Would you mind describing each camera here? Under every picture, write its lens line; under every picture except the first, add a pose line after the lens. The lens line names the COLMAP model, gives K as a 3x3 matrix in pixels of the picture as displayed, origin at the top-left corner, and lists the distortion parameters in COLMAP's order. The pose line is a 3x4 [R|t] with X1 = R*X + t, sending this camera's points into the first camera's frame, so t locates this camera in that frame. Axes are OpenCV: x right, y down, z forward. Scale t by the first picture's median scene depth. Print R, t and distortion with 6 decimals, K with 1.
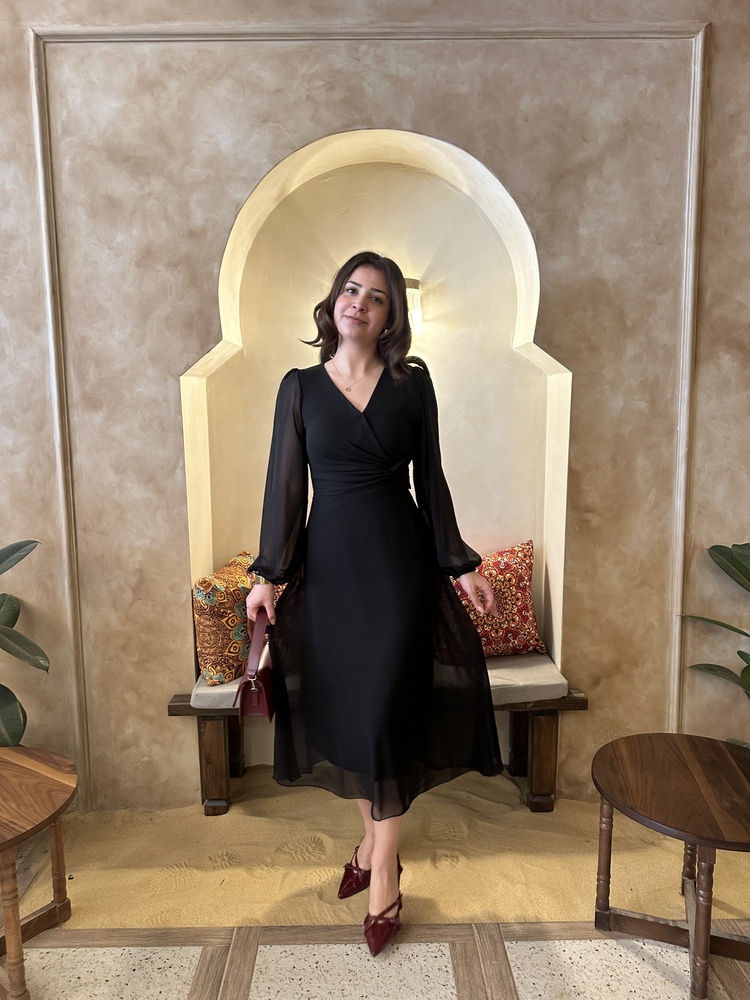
lens RADIAL K [[709.2, 0, 371.4], [0, 709.2, 493.2], [0, 0, 1]] dist [0.016648, -0.029251]
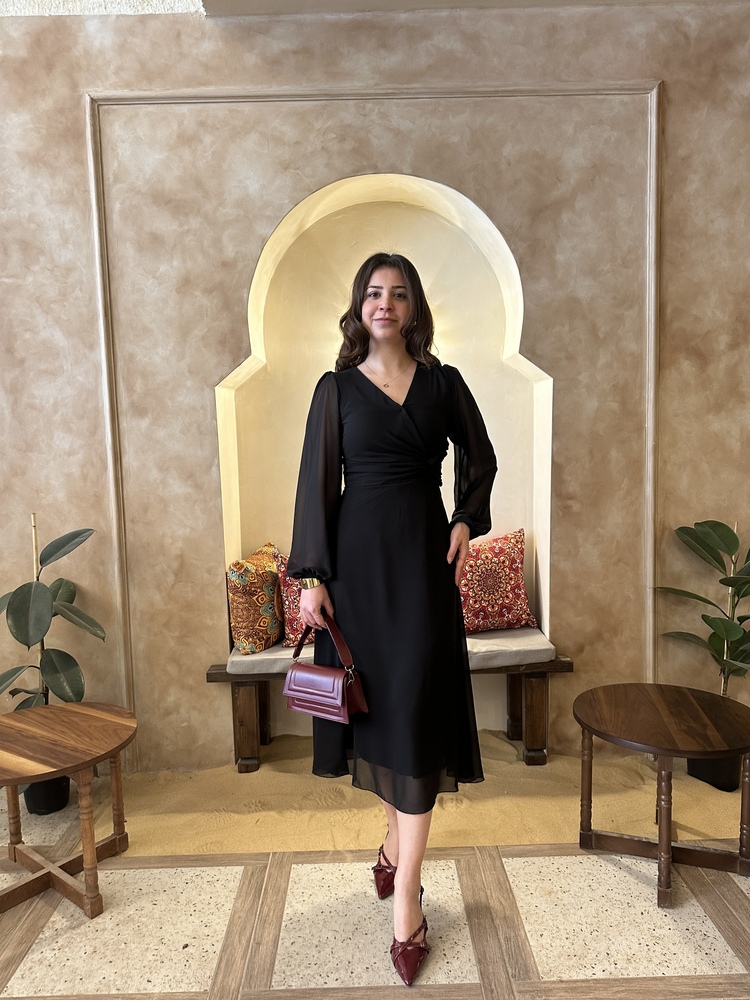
lens RADIAL K [[709.2, 0, 376.0], [0, 709.2, 506.0], [0, 0, 1]] dist [0.016648, -0.029251]
pose [[0.999890, -0.014771, 0.001636, -0.011349], [0.014811, 0.999497, -0.028039, 0.066783], [-0.001221, 0.028060, 0.999605, -0.152840]]
